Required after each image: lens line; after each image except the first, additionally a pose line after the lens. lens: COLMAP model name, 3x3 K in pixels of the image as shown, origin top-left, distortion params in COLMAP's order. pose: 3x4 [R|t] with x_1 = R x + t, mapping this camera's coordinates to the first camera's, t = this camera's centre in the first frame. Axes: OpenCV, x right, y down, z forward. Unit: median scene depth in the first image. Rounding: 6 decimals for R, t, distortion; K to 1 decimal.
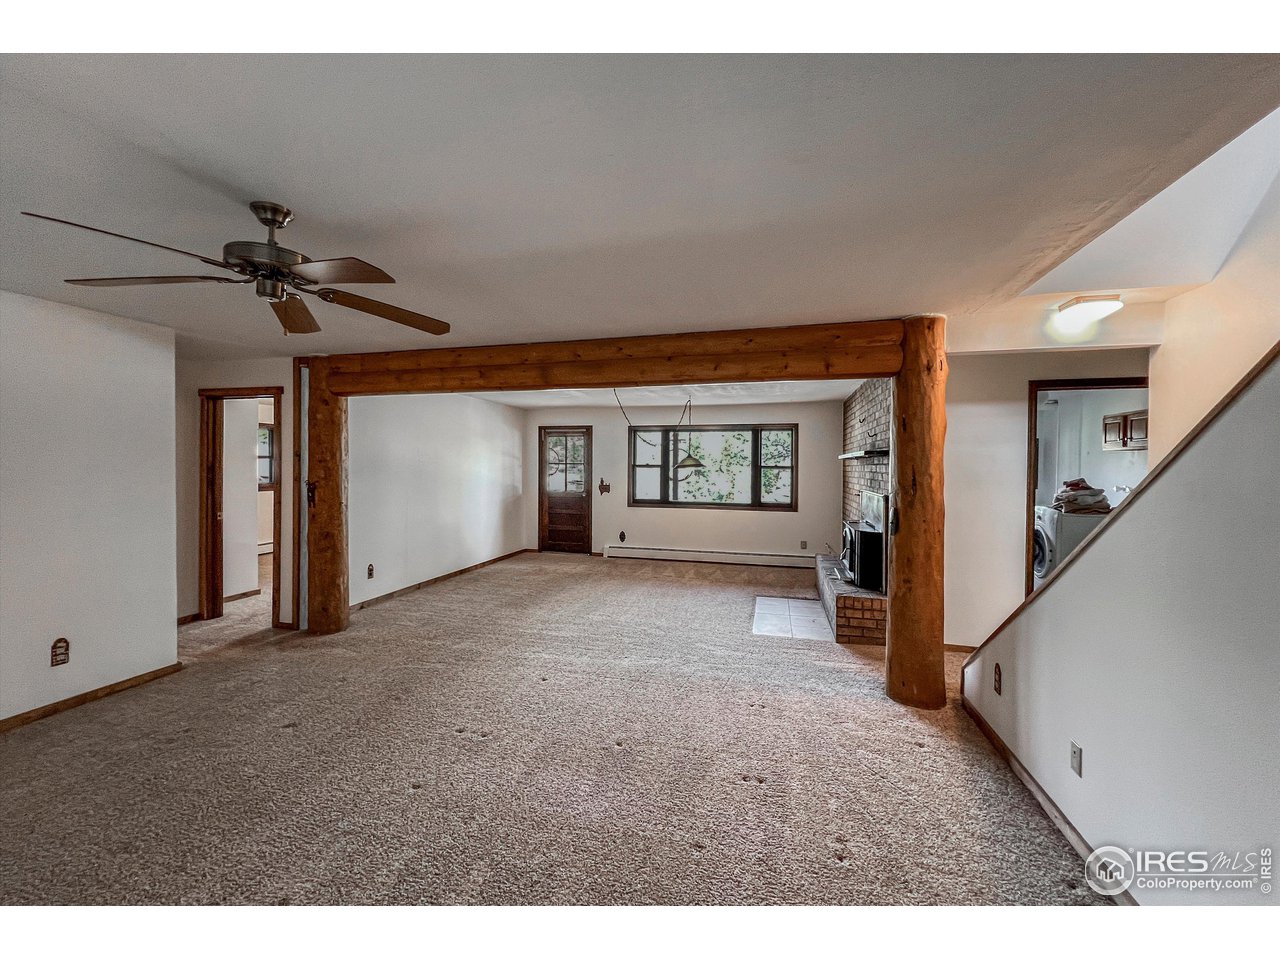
lens RADIAL K [[520.7, 0, 639.6], [0, 520.7, 472.4], [0, 0, 1]] dist [0.011196, -0.003546]
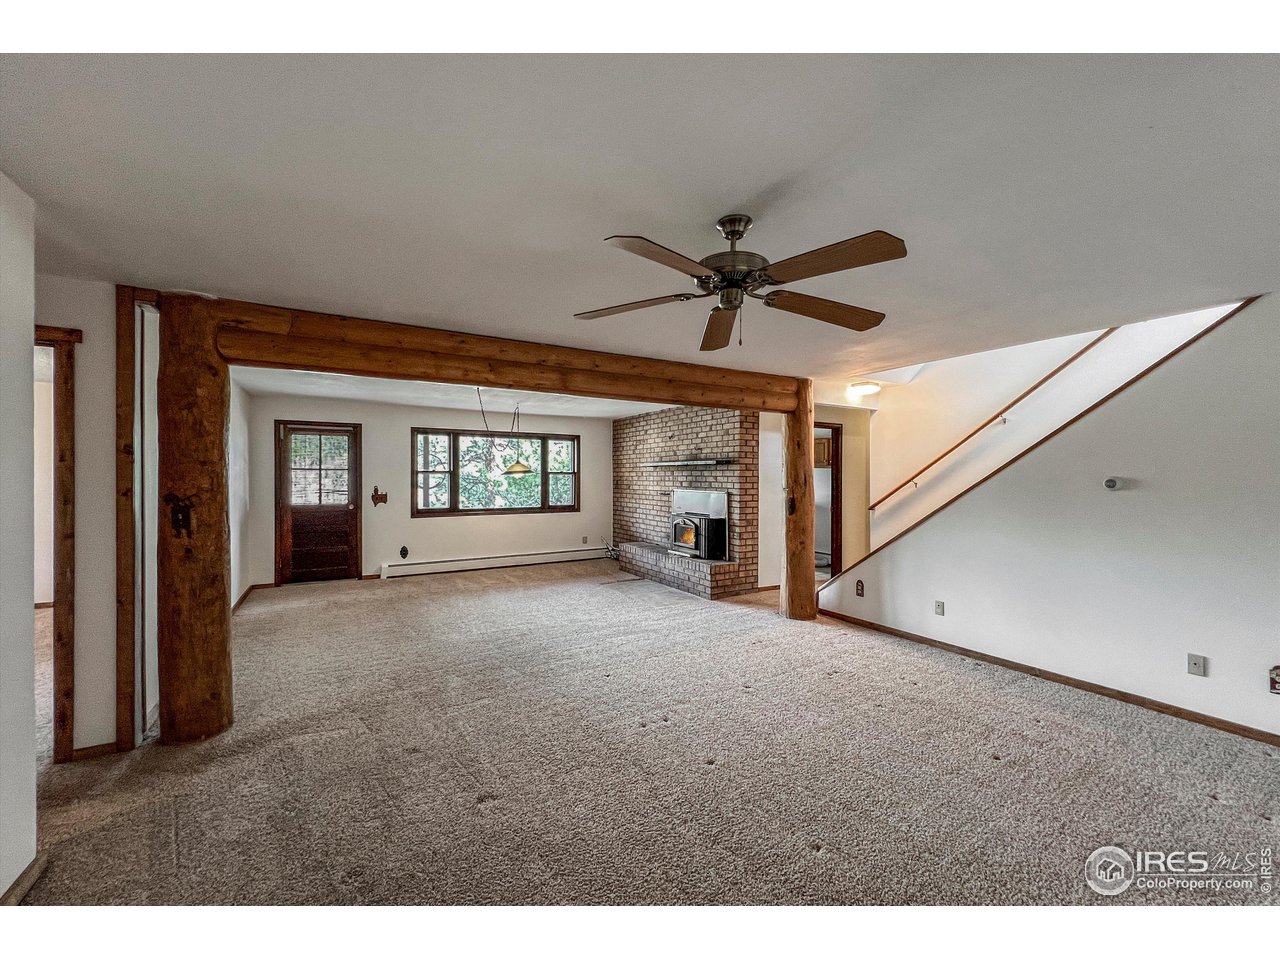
lens RADIAL K [[520.7, 0, 633.4], [0, 520.7, 477.8], [0, 0, 1]] dist [0.011196, -0.003546]
pose [[0.695470, -0.008050, 0.718510, -0.481720], [0.010894, 0.999940, 0.000659, 0.001022], [-0.718472, 0.007369, 0.695516, 0.127824]]
